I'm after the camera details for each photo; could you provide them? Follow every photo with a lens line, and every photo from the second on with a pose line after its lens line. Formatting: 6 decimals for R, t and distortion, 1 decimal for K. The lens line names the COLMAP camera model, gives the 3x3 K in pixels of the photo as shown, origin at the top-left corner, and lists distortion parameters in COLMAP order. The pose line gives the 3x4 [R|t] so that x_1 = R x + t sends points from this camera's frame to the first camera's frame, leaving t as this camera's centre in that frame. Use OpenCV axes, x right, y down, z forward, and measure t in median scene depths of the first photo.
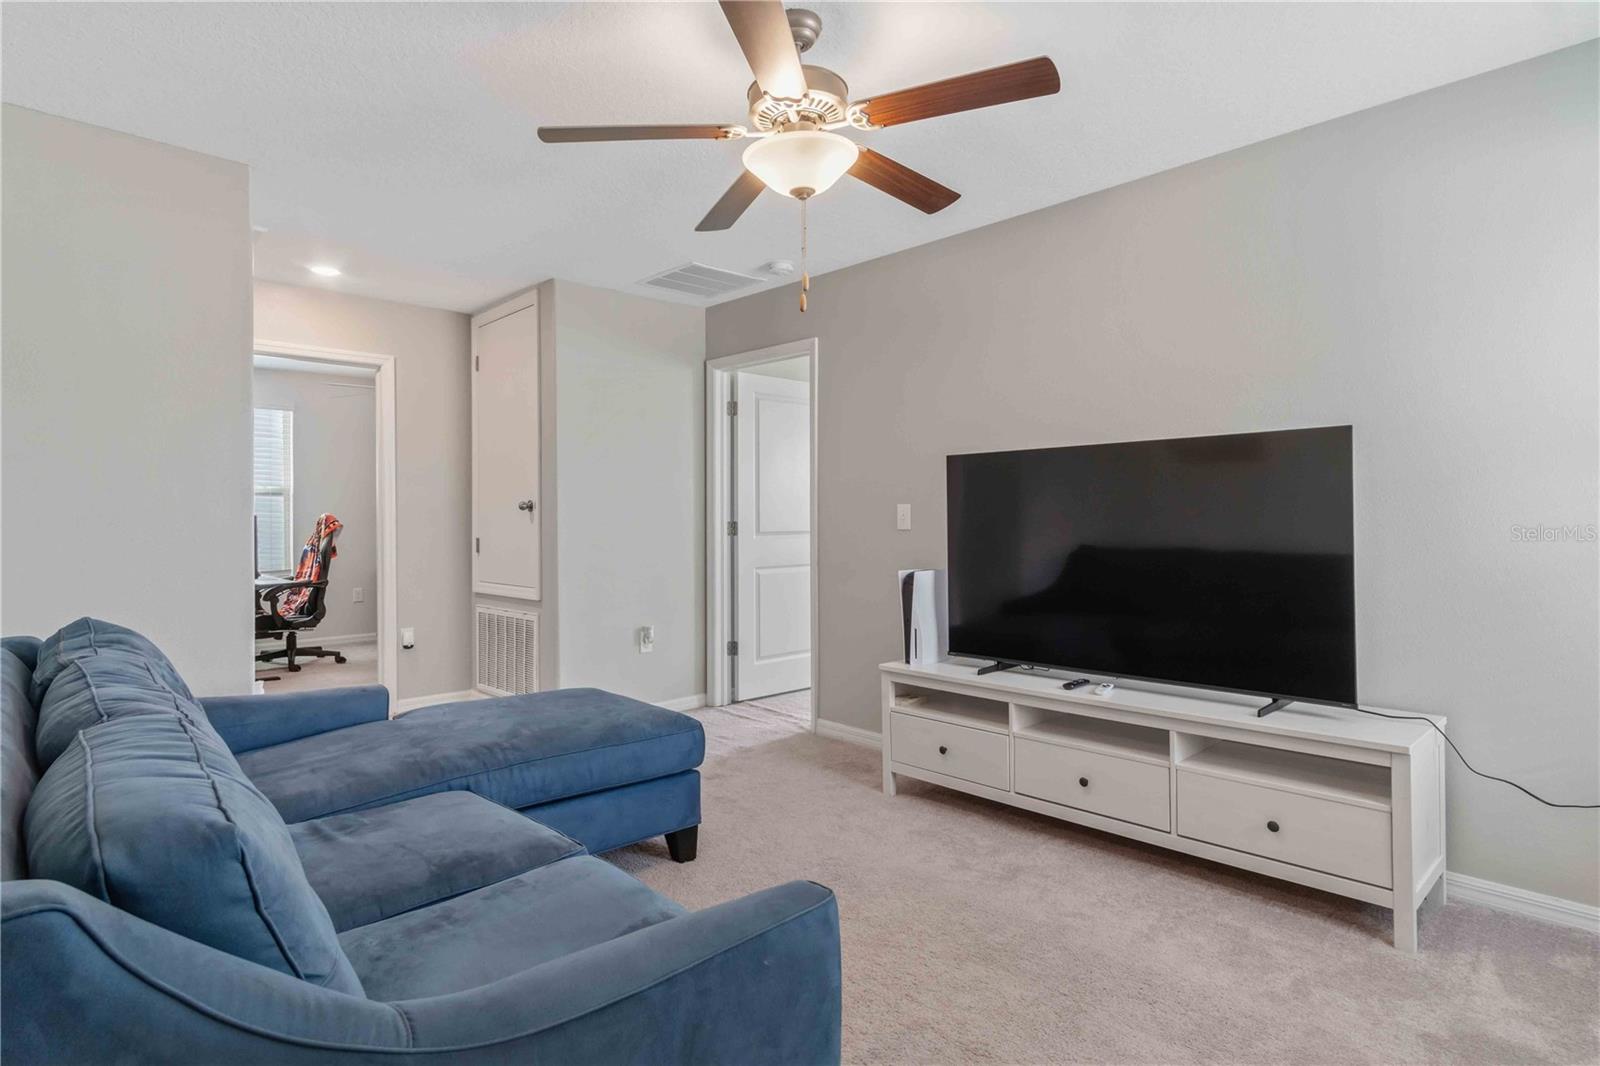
lens RADIAL K [[834.8, 0, 800.7], [0, 834.8, 517.2], [0, 0, 1]] dist [0.000654, 0.002685]
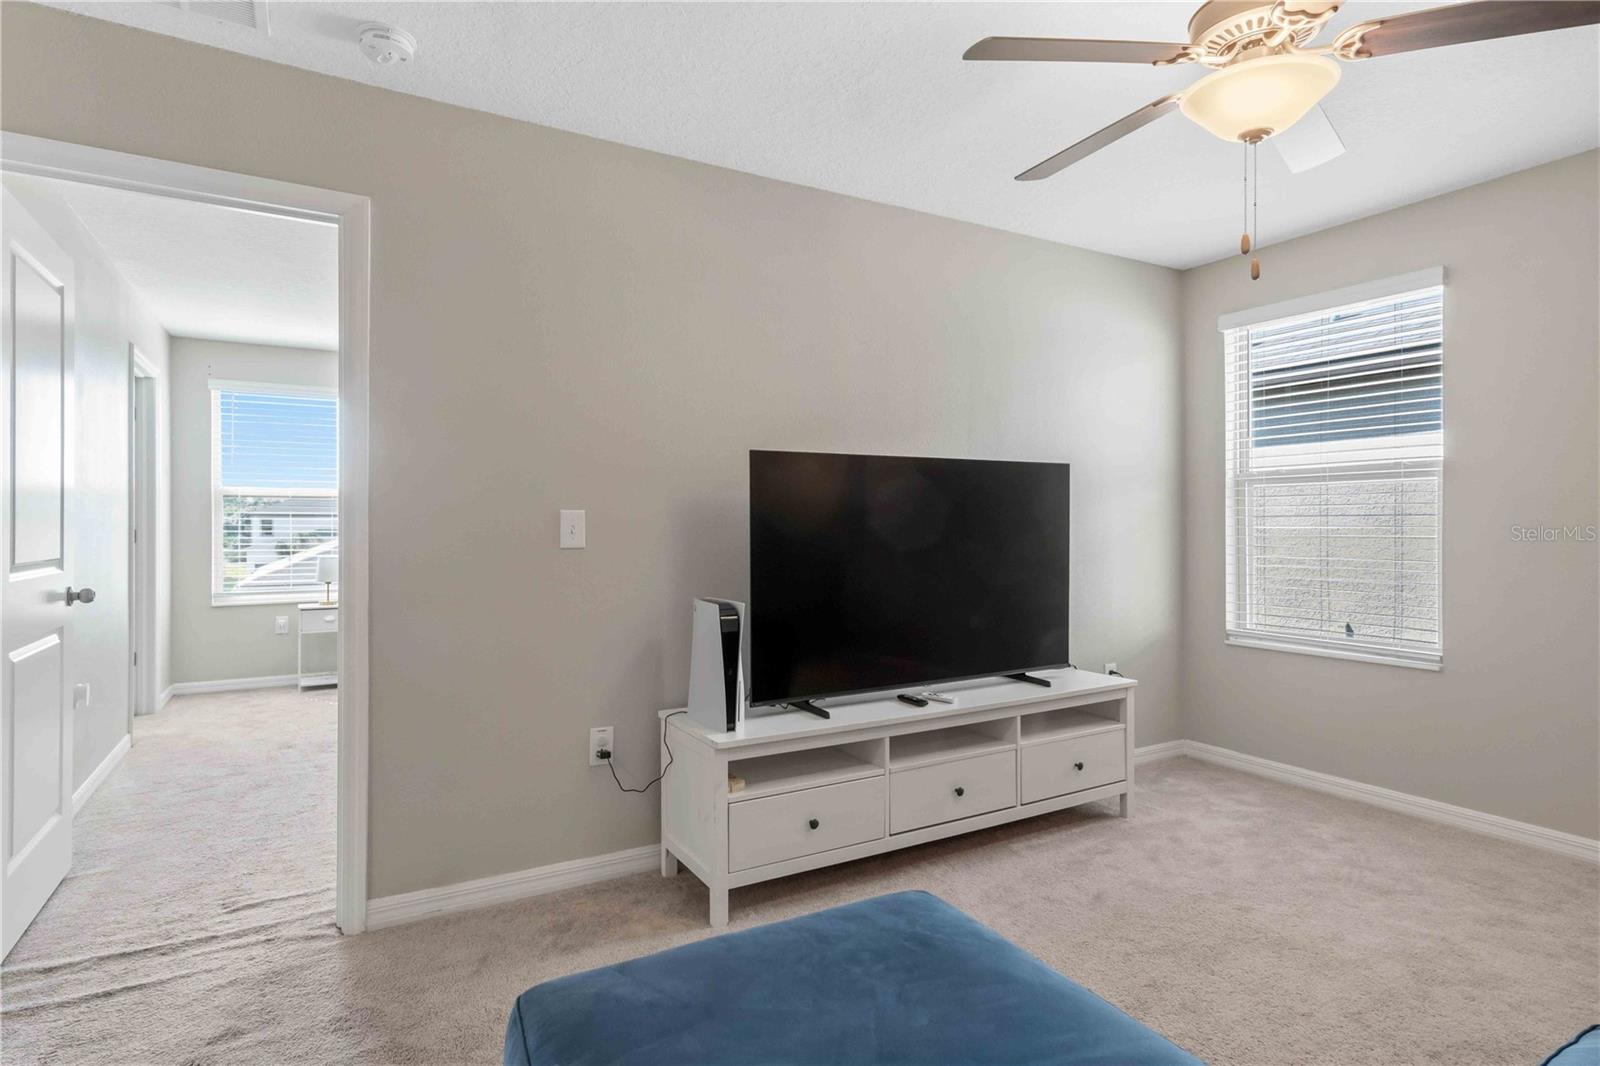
lens RADIAL K [[834.8, 0, 800.7], [0, 834.8, 517.2], [0, 0, 1]] dist [0.000654, 0.002685]
pose [[0.231756, 0.018287, 0.972602, -0.566367], [-0.004066, 0.999833, -0.017831, 0.001926], [-0.972766, 0.000178, 0.231791, 0.770844]]
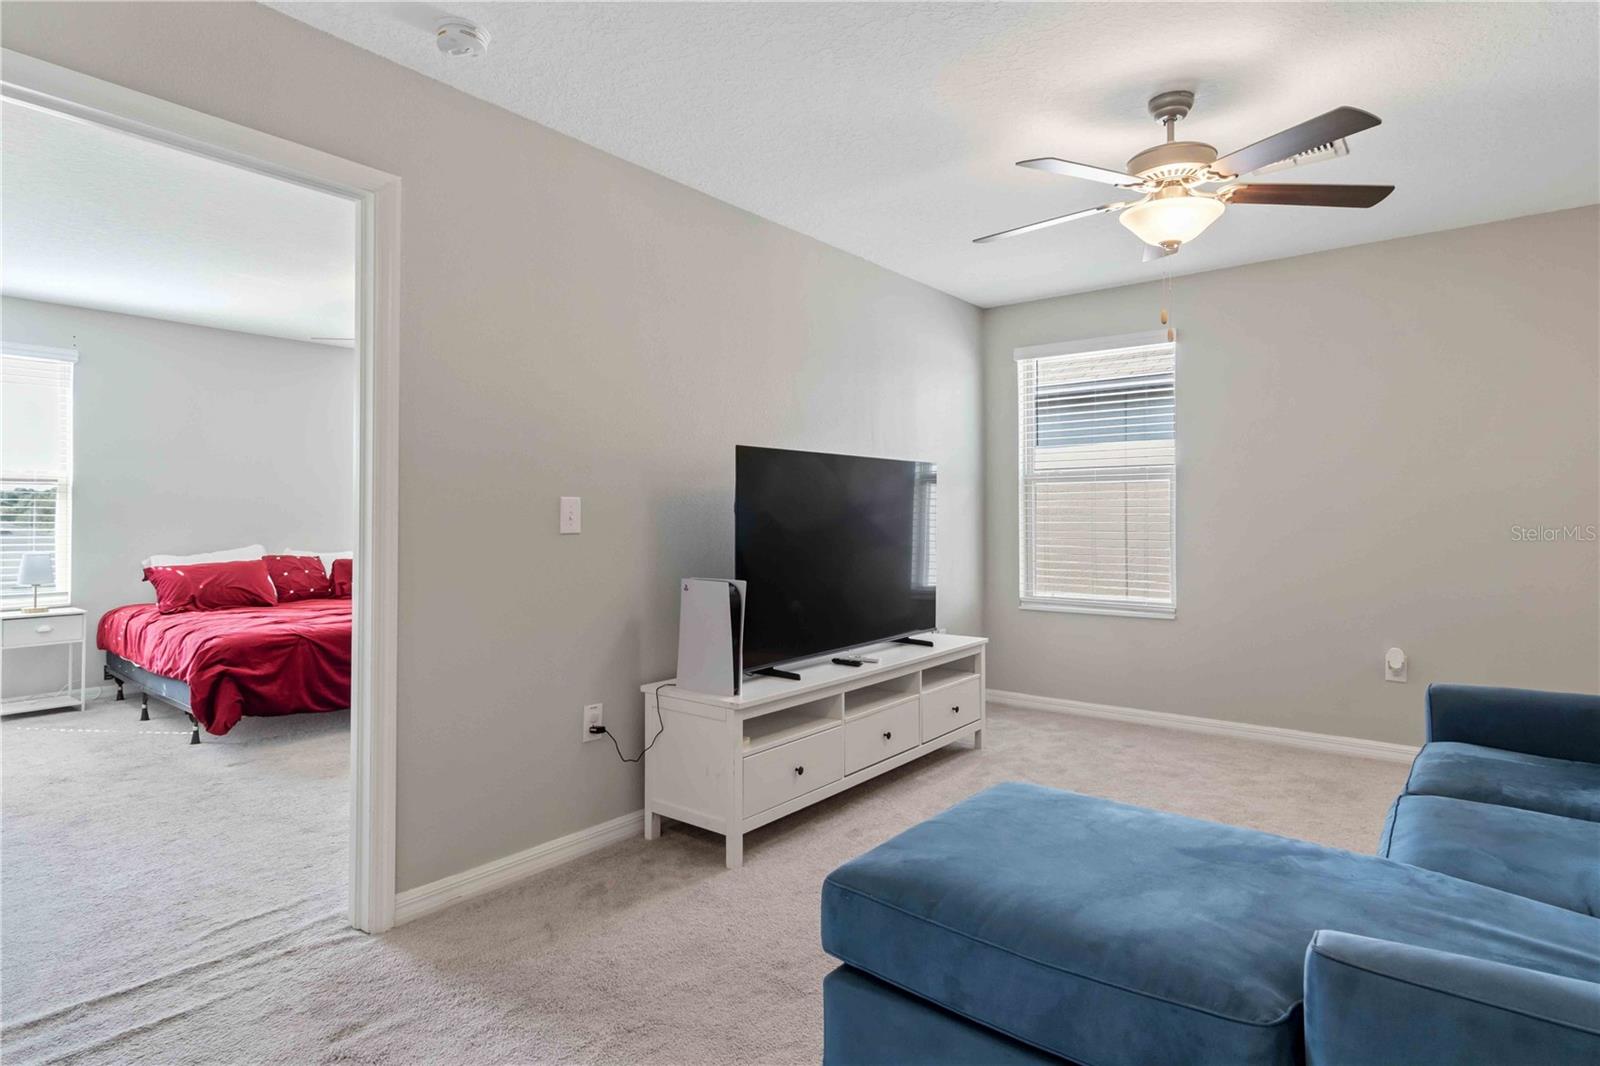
lens RADIAL K [[838.1, 0, 800.9], [0, 838.1, 499.1], [0, 0, 1]] dist [-0.001345, 0.002571]
pose [[-0.142671, 0.031959, 0.989254, -0.696571], [-0.000738, 0.999475, -0.032396, 0.010484], [-0.989770, -0.005352, -0.142573, 1.053070]]
